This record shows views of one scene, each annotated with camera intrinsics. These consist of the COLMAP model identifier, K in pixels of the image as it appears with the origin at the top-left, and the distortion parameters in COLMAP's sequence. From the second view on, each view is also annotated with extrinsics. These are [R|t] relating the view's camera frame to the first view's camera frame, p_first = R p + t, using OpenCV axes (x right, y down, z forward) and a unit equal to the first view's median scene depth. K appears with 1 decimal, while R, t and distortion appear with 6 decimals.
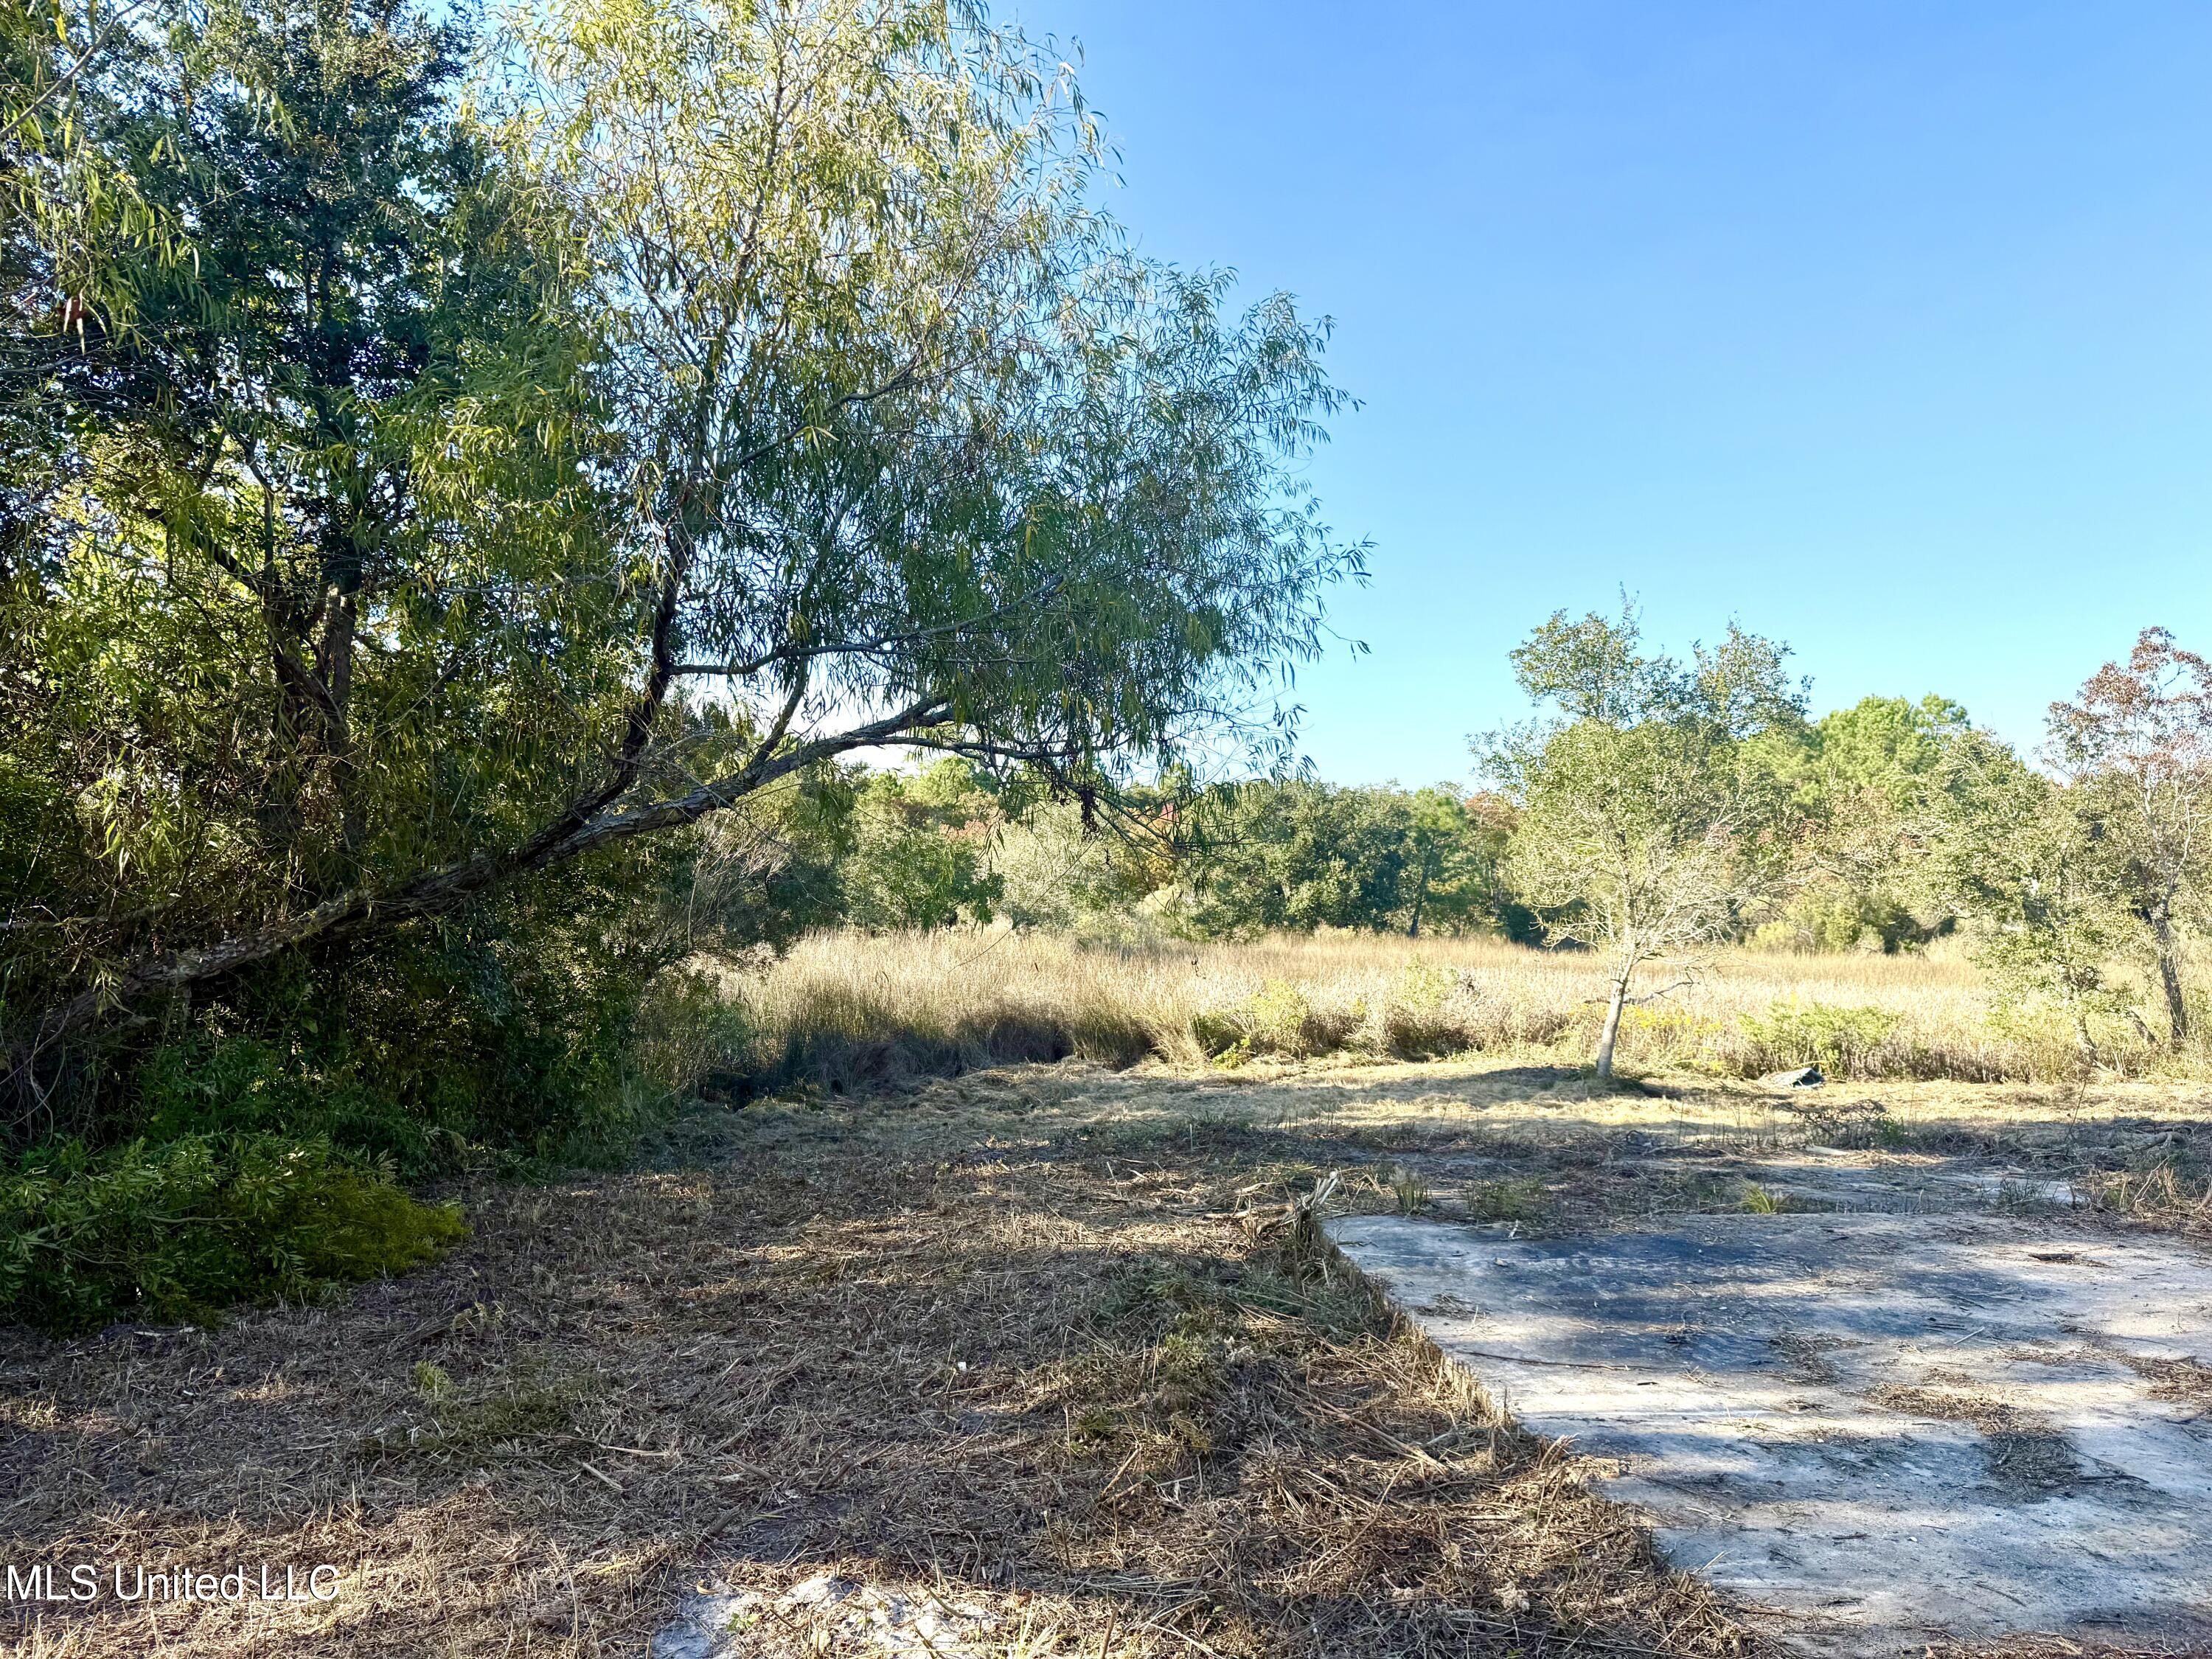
lens RADIAL K [[1579.3, 0, 1110.0], [0, 1579.3, 822.0], [0, 0, 1]] dist [0.026550, -0.004122]
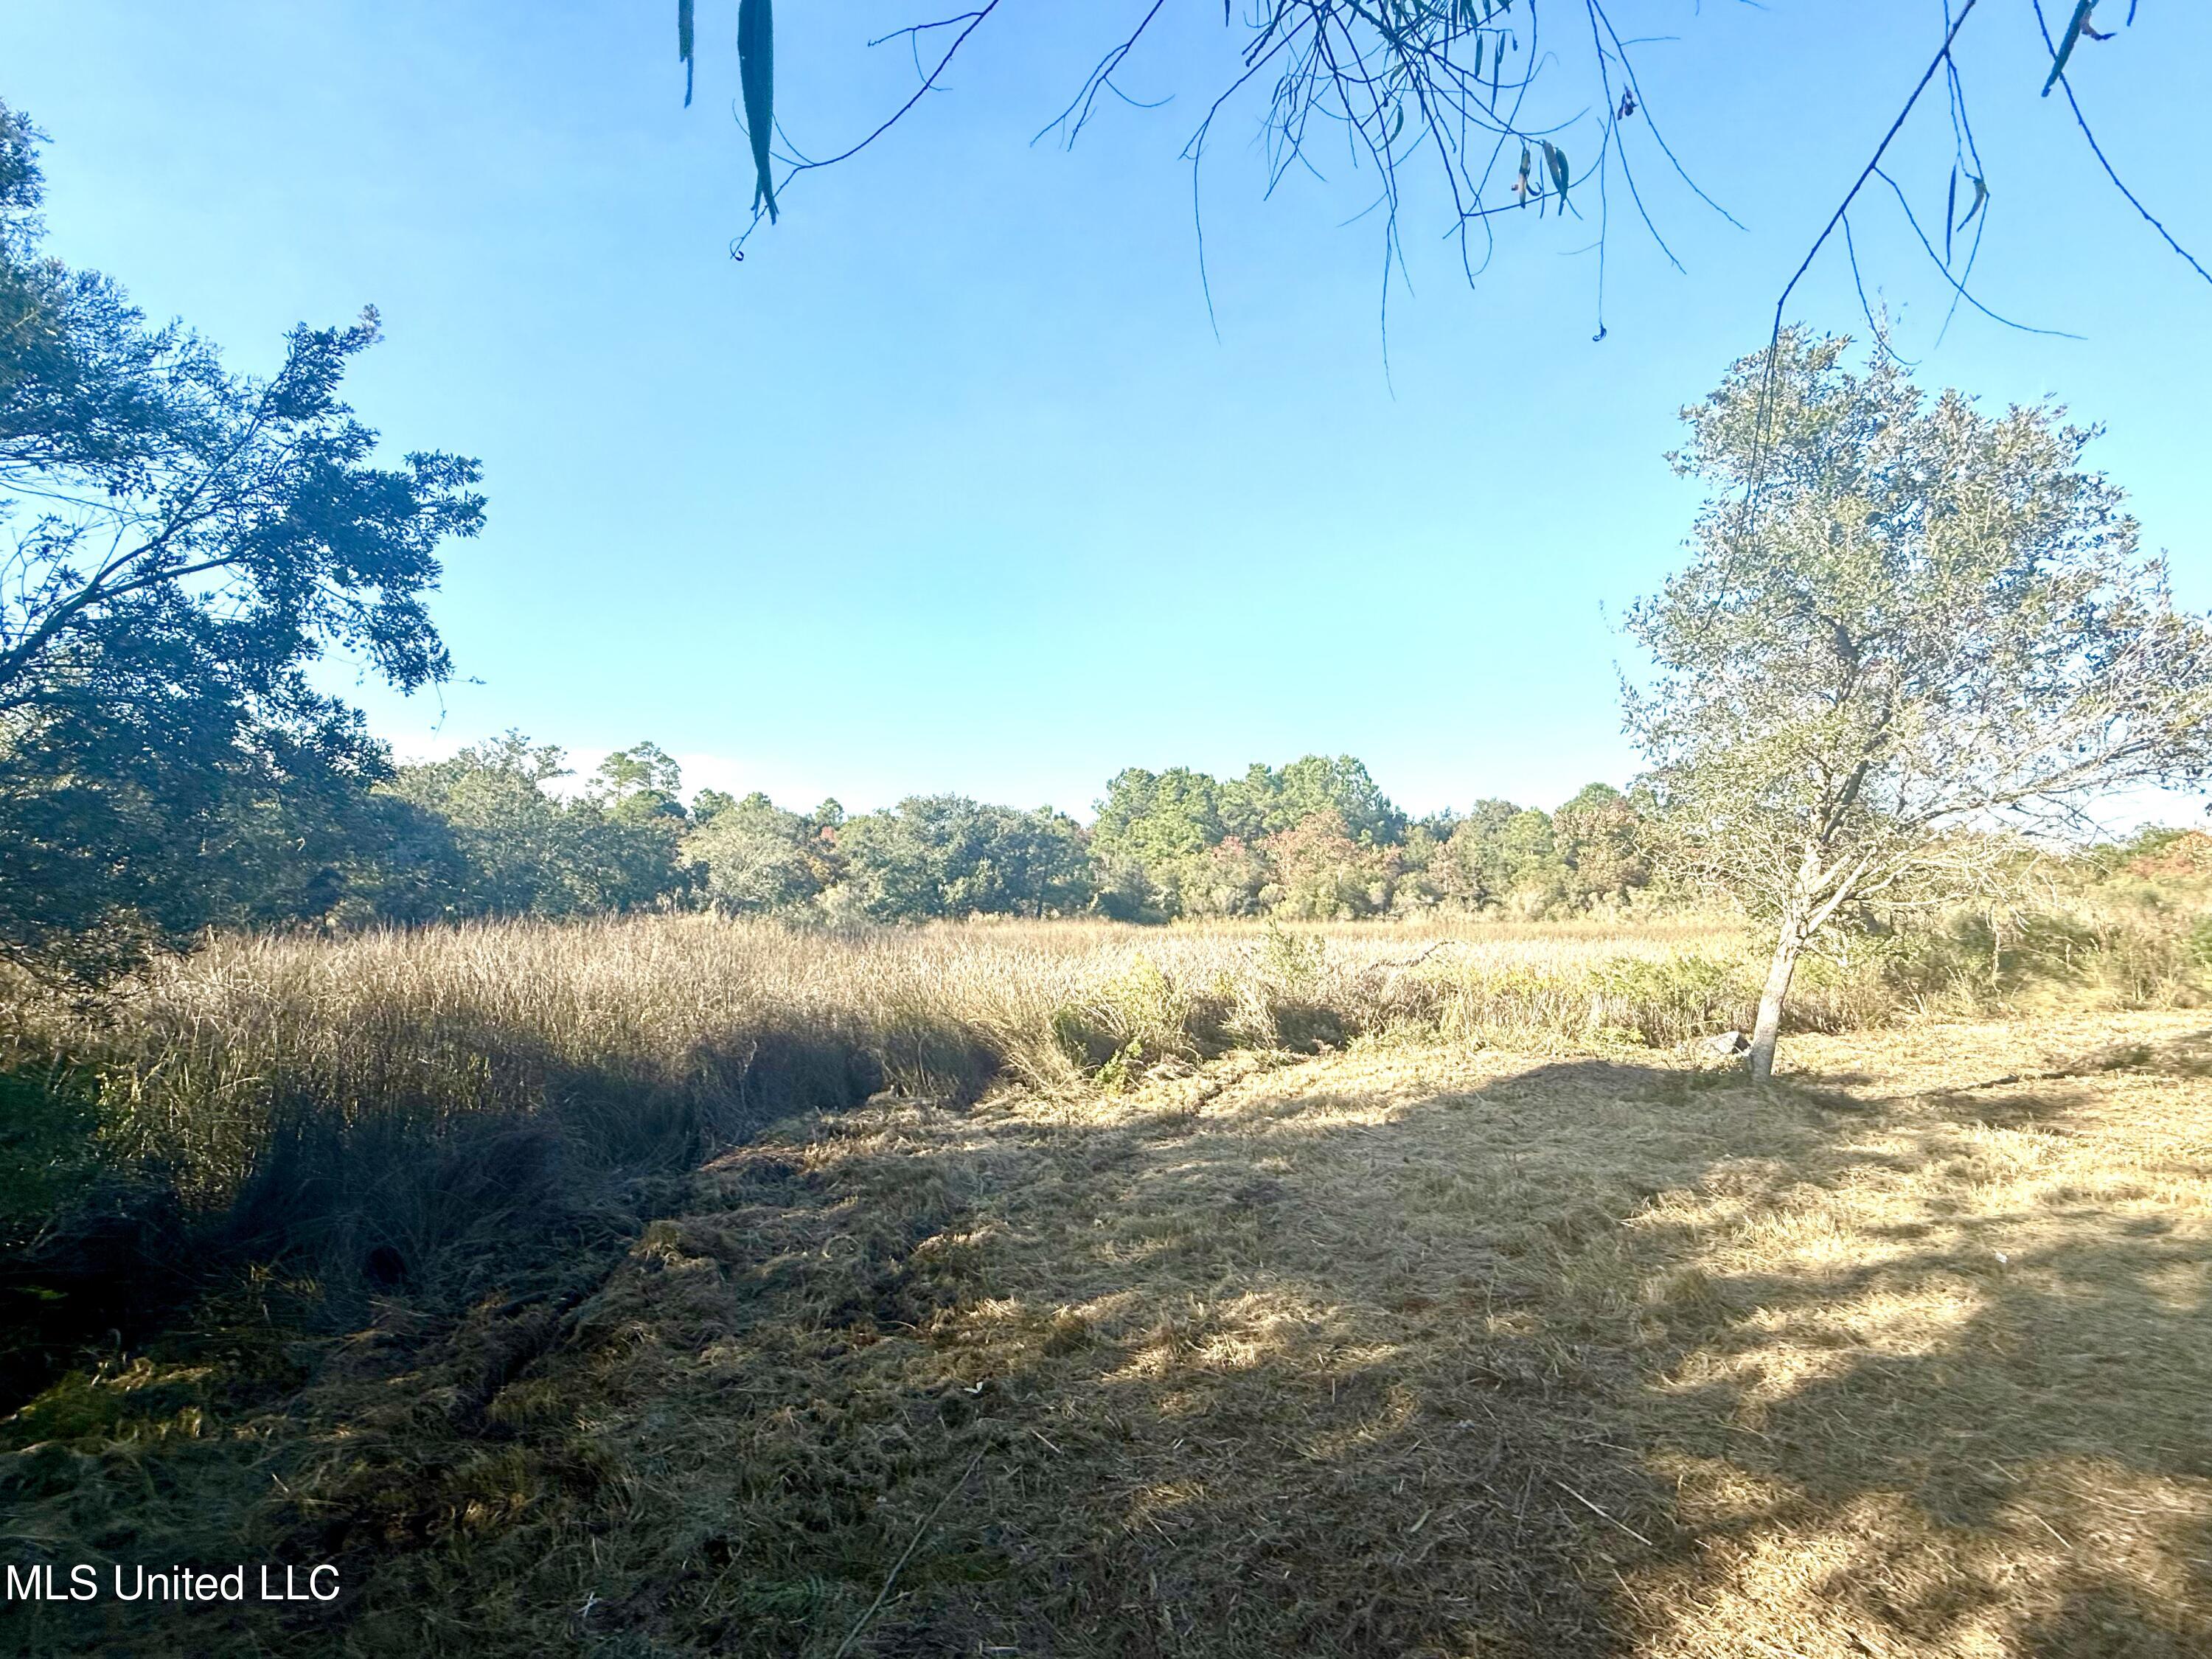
lens RADIAL K [[1002.4, 0, 1107.1], [0, 1002.4, 828.1], [0, 0, 1]] dist [0.000706, 0.000720]
pose [[0.944657, 0.002350, 0.328053, -0.025709], [0.006424, 0.999650, -0.025657, 0.019969], [-0.327998, 0.026344, 0.944311, 0.216802]]
